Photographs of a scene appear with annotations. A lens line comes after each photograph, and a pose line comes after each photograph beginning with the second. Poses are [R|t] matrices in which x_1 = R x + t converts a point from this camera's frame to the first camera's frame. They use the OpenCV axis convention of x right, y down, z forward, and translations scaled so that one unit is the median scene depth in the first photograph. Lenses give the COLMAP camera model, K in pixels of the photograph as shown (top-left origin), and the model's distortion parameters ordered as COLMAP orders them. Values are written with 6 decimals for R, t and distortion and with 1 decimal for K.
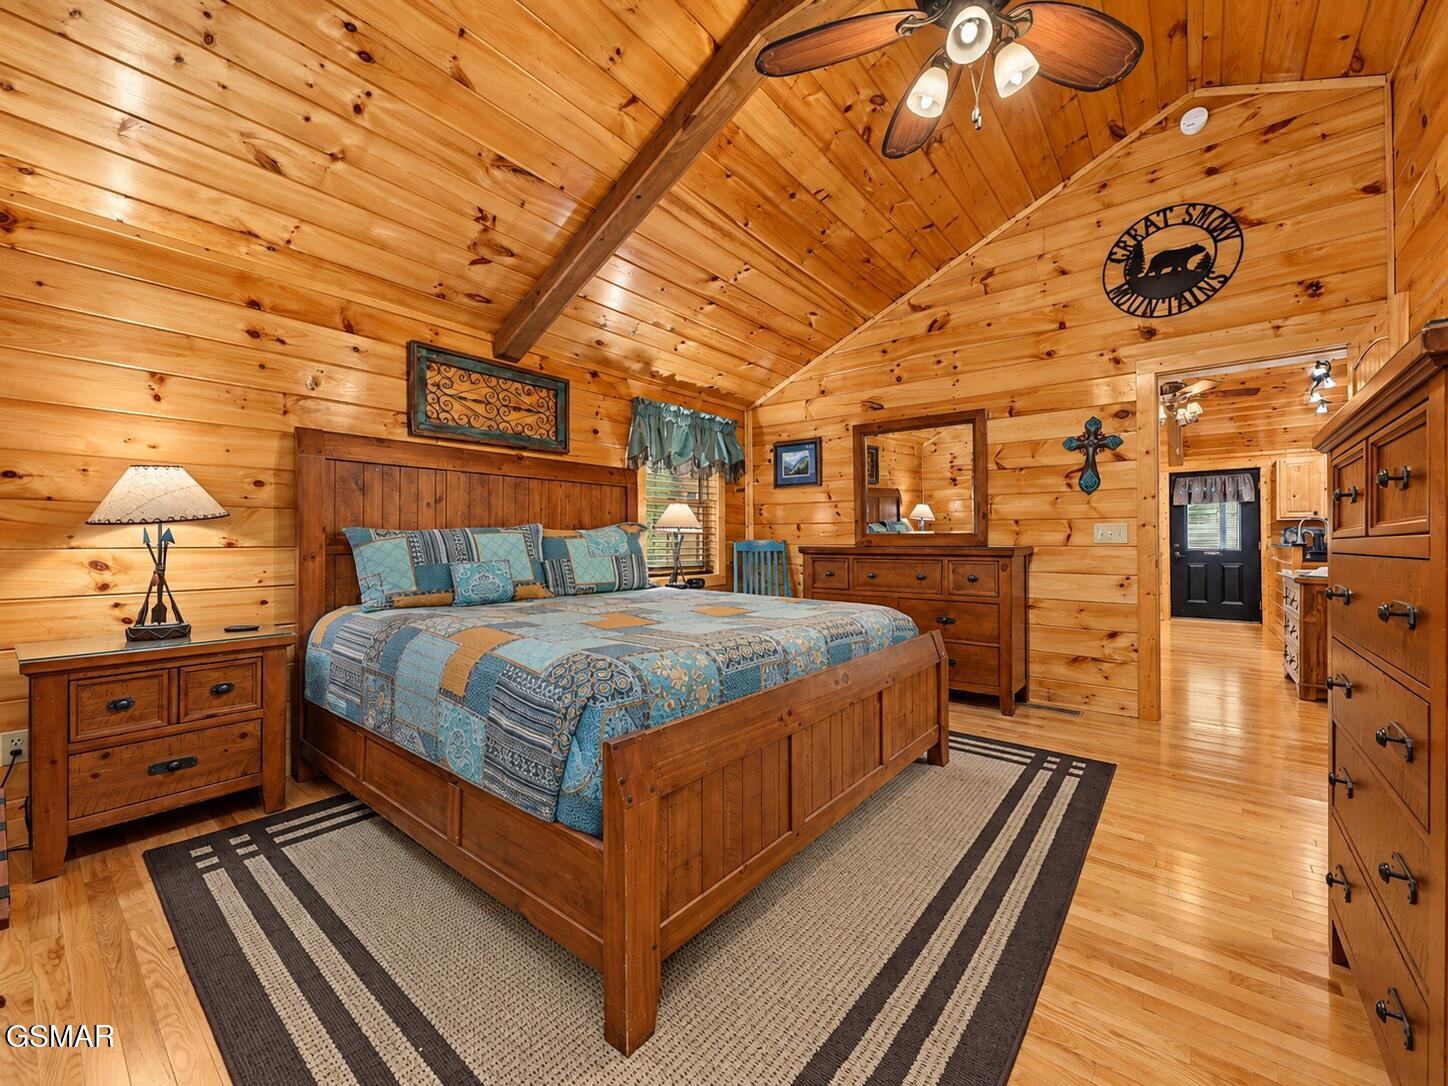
lens RADIAL K [[575.4, 0, 702.1], [0, 575.4, 542.2], [0, 0, 1]] dist [-0.002629, 0.002852]
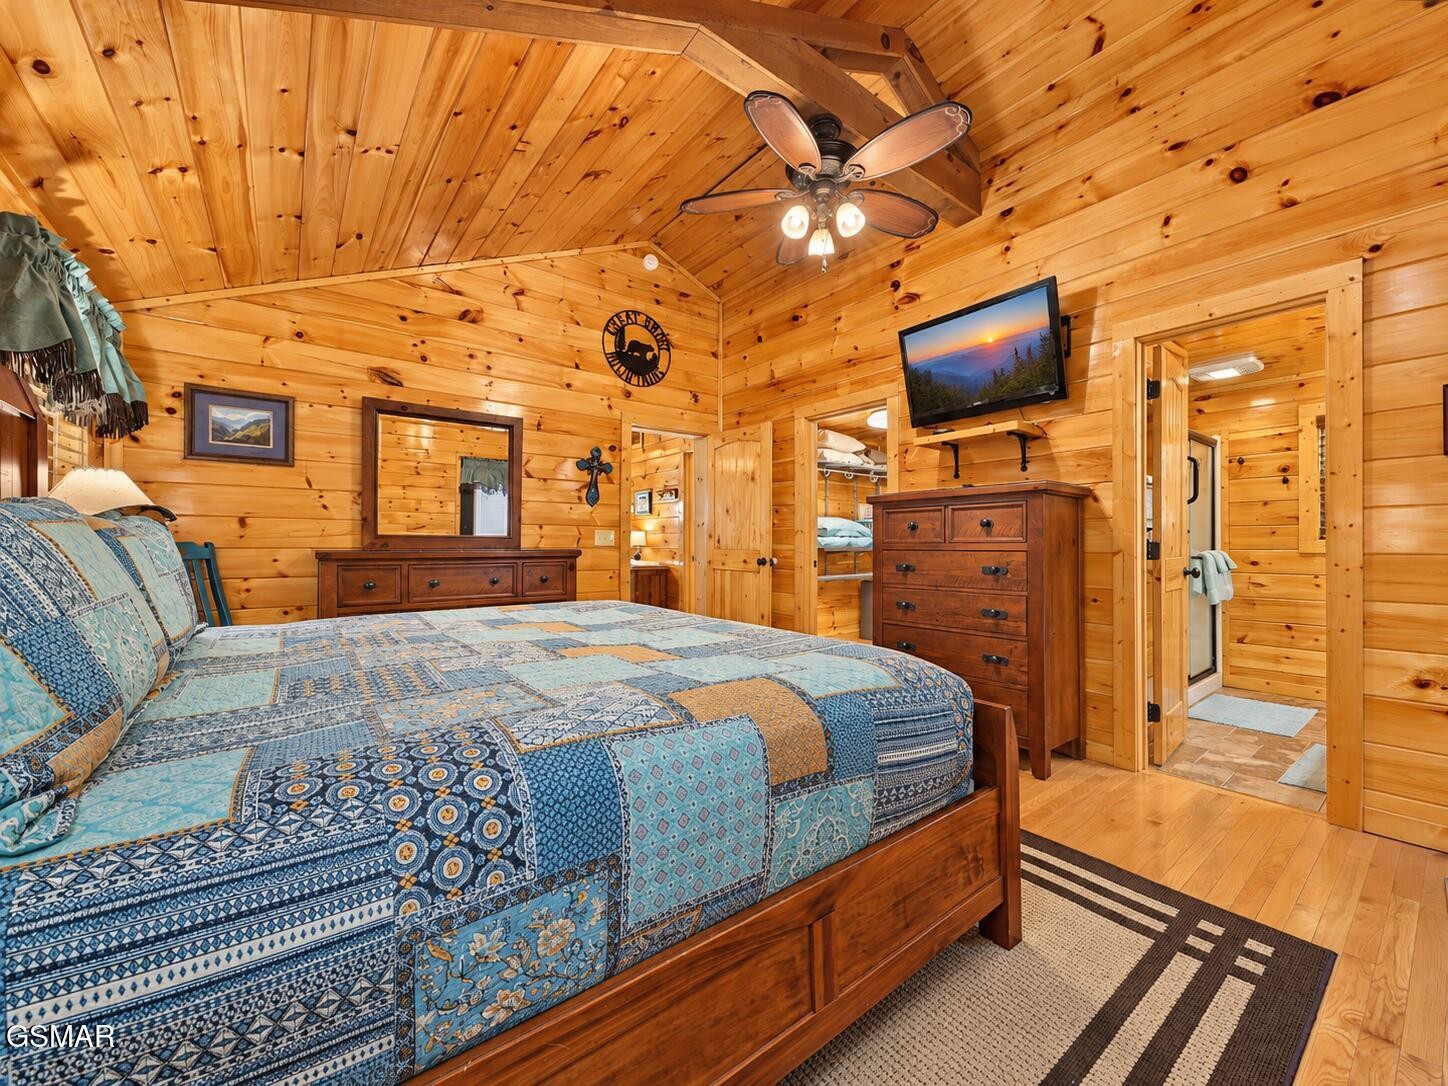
lens RADIAL K [[575.4, 0, 730.9], [0, 575.4, 543.4], [0, 0, 1]] dist [-0.002629, 0.002852]
pose [[0.201723, -0.002055, 0.979441, -0.503957], [0.003613, 0.999993, 0.001354, -0.002072], [-0.979436, 0.003265, 0.201729, 0.440499]]
